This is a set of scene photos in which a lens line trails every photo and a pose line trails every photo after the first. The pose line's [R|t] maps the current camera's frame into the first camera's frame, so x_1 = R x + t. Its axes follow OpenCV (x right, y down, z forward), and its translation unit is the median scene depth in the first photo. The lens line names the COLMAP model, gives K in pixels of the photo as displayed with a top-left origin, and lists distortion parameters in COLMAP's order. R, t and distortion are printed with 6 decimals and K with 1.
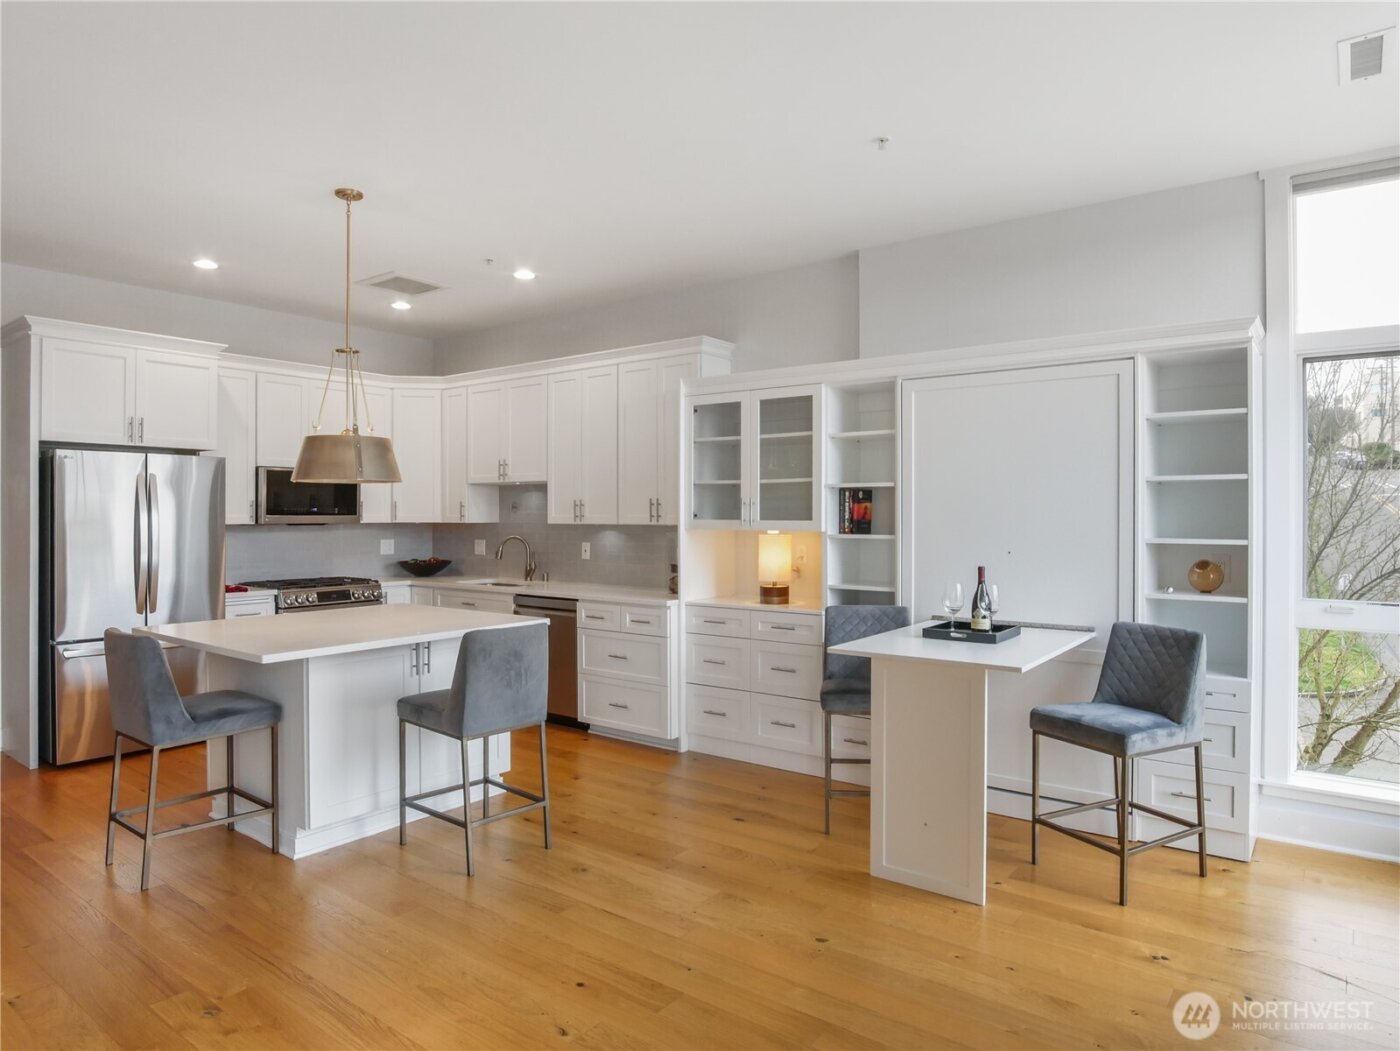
lens RADIAL K [[846.7, 0, 697.0], [0, 846.7, 532.7], [0, 0, 1]] dist [-0.028891, 0.001269]
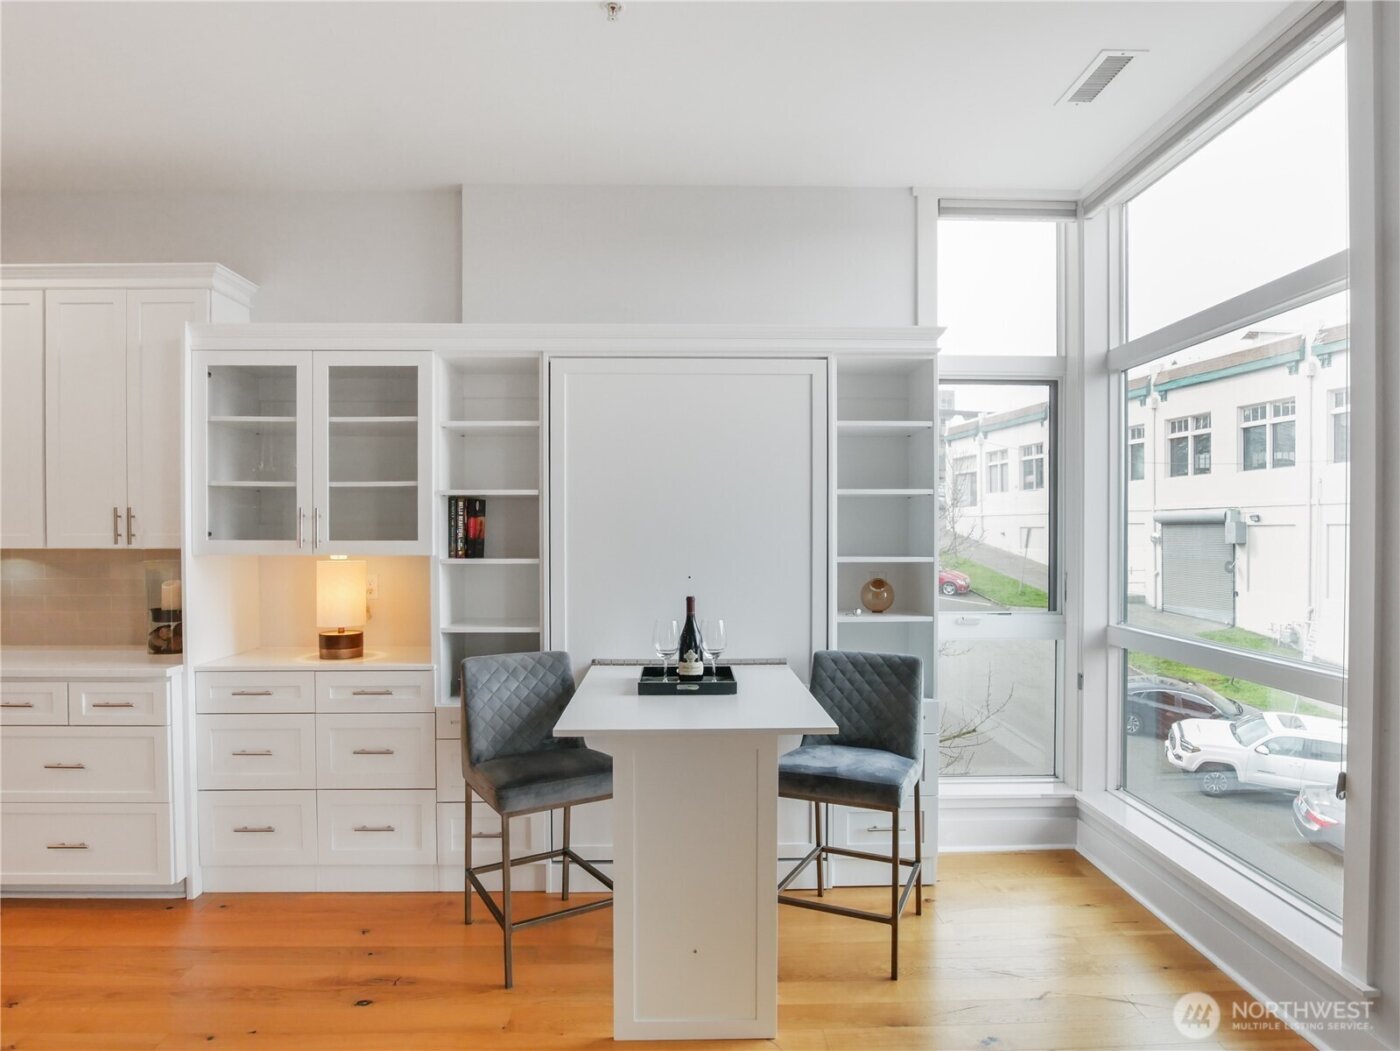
lens RADIAL K [[850.8, 0, 694.8], [0, 850.8, 547.9], [0, 0, 1]] dist [-0.030102, 0.002003]
pose [[0.783507, -0.013808, 0.621229, -0.123316], [0.014982, 0.999882, 0.003328, -0.006619], [-0.621202, 0.006700, 0.783622, 0.278654]]
